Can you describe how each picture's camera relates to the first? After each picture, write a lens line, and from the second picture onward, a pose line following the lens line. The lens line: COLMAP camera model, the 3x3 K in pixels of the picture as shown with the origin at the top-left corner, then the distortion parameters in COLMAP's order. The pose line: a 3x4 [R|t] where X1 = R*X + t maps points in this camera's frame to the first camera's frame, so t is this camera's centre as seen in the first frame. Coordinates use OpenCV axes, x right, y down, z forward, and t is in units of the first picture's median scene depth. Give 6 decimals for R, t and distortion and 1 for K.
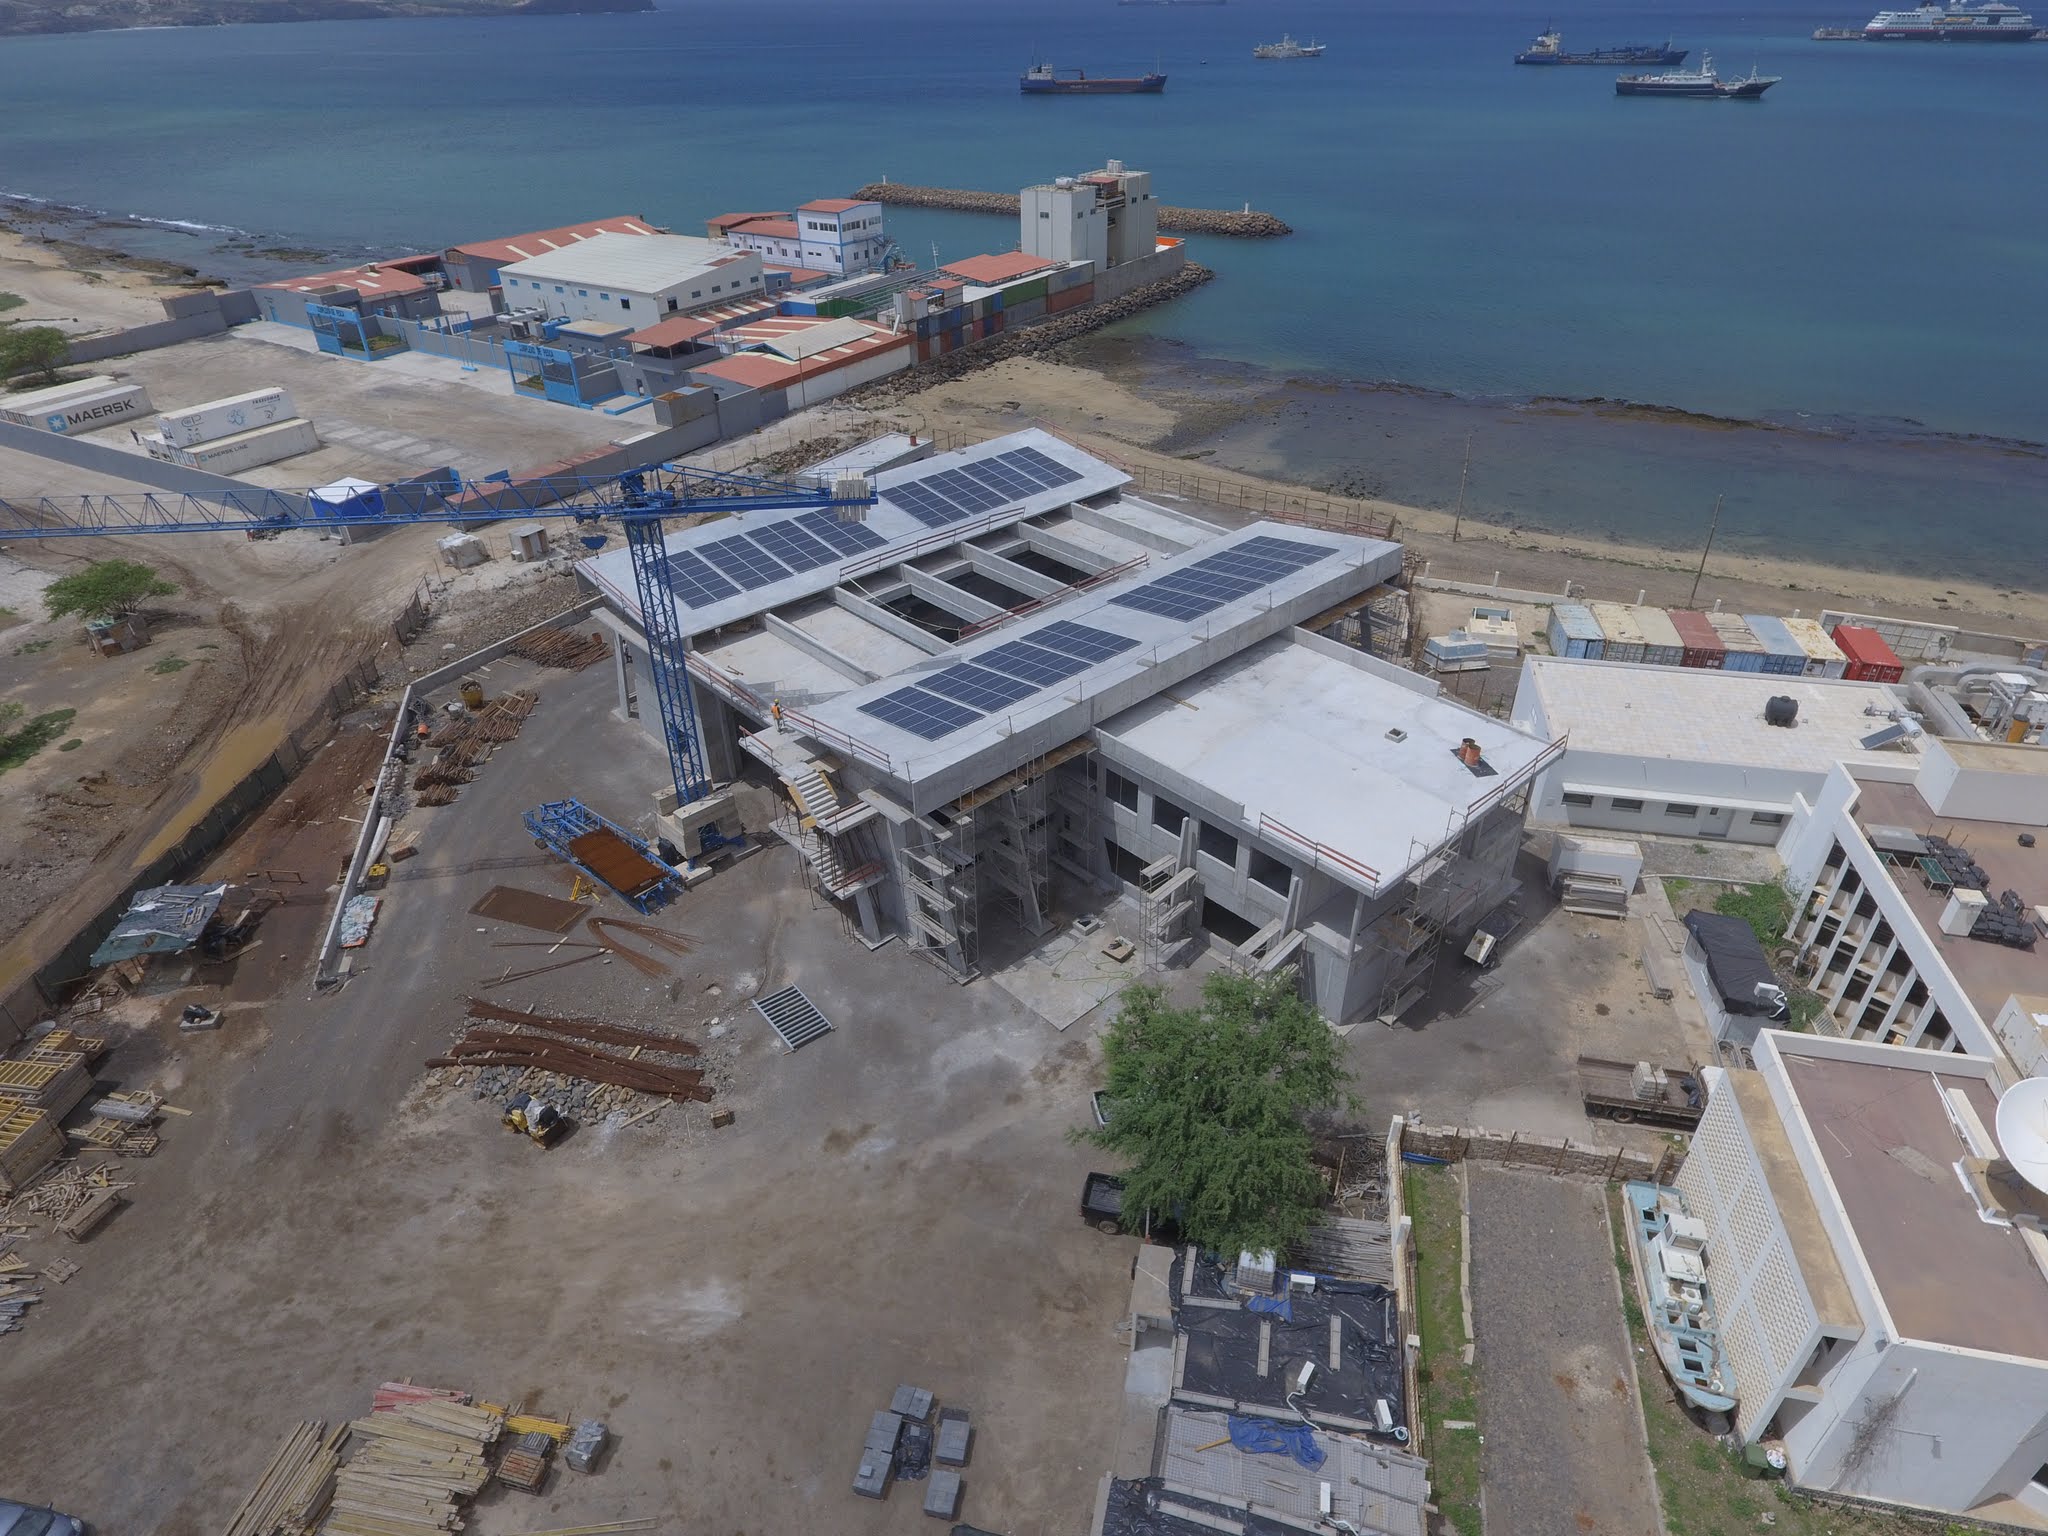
lens RADIAL K [[1205.2, 0, 1029.5], [0, 1205.2, 788.3], [0, 0, 1]] dist [-0.004178, 0.000088]
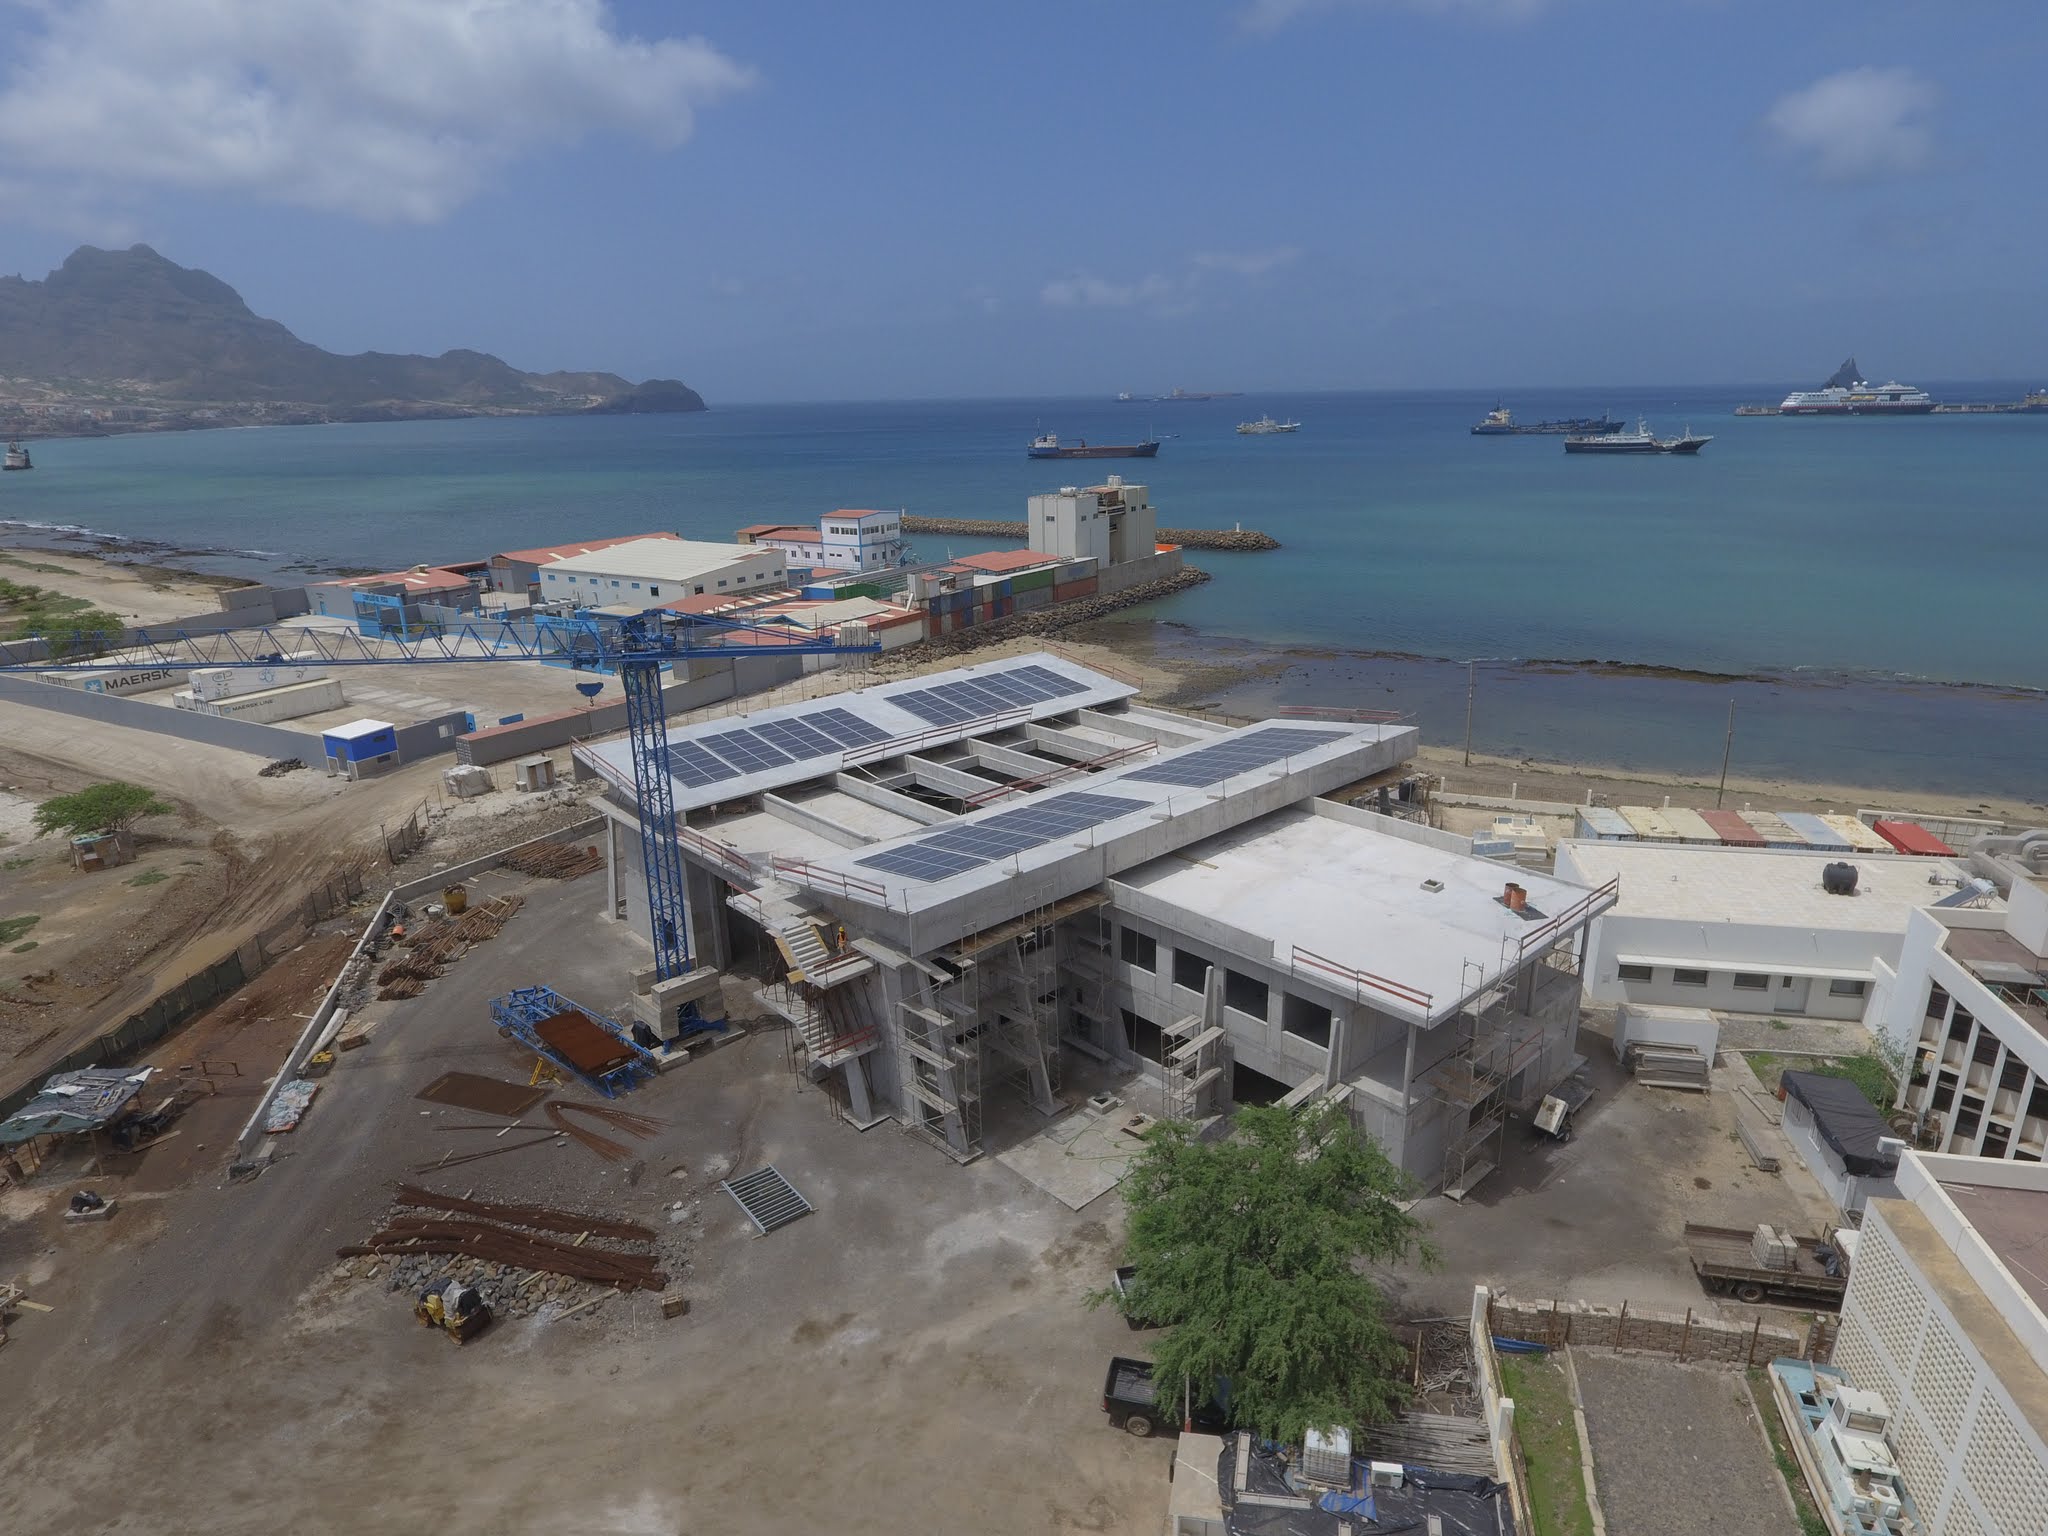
lens RADIAL K [[1205.2, 0, 1029.5], [0, 1205.2, 788.3], [0, 0, 1]] dist [-0.004178, 0.000088]
pose [[0.999936, -0.007979, -0.008001, 0.001770], [0.005552, 0.963670, -0.267039, 0.130517], [0.009841, 0.266977, 0.963653, 0.082071]]
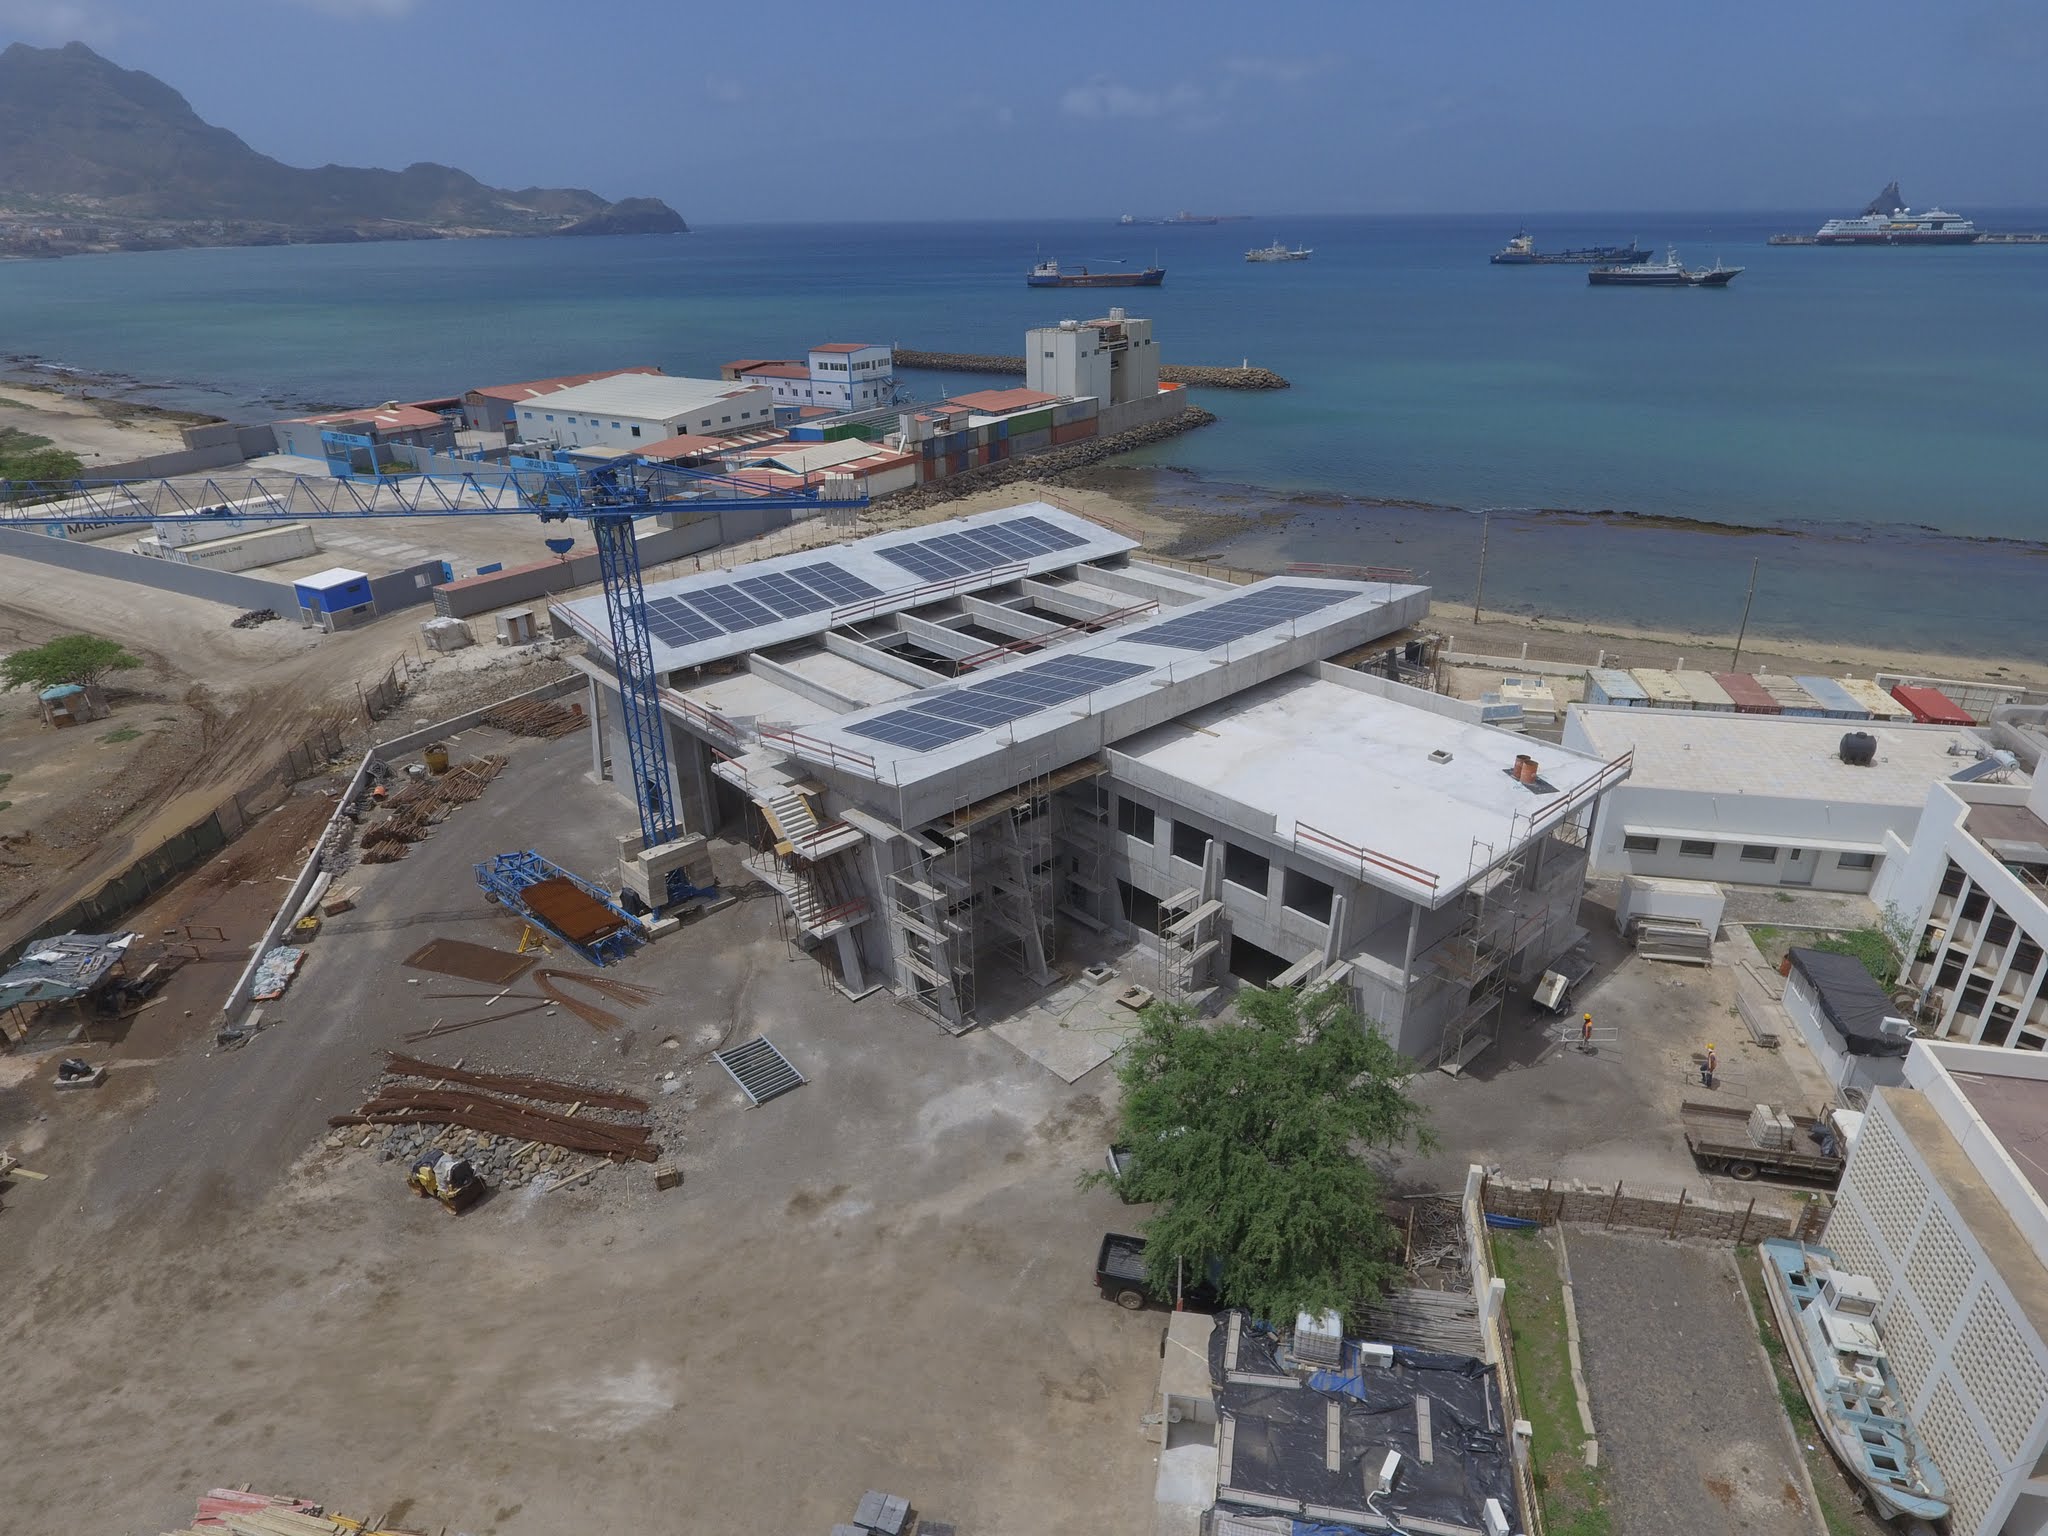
lens RADIAL K [[1205.2, 0, 1029.5], [0, 1205.2, 788.3], [0, 0, 1]] dist [-0.004178, 0.000088]
pose [[0.999982, -0.002270, -0.005602, 0.002246], [0.001450, 0.989815, -0.142349, 0.107451], [0.005868, 0.142338, 0.989801, 0.111945]]
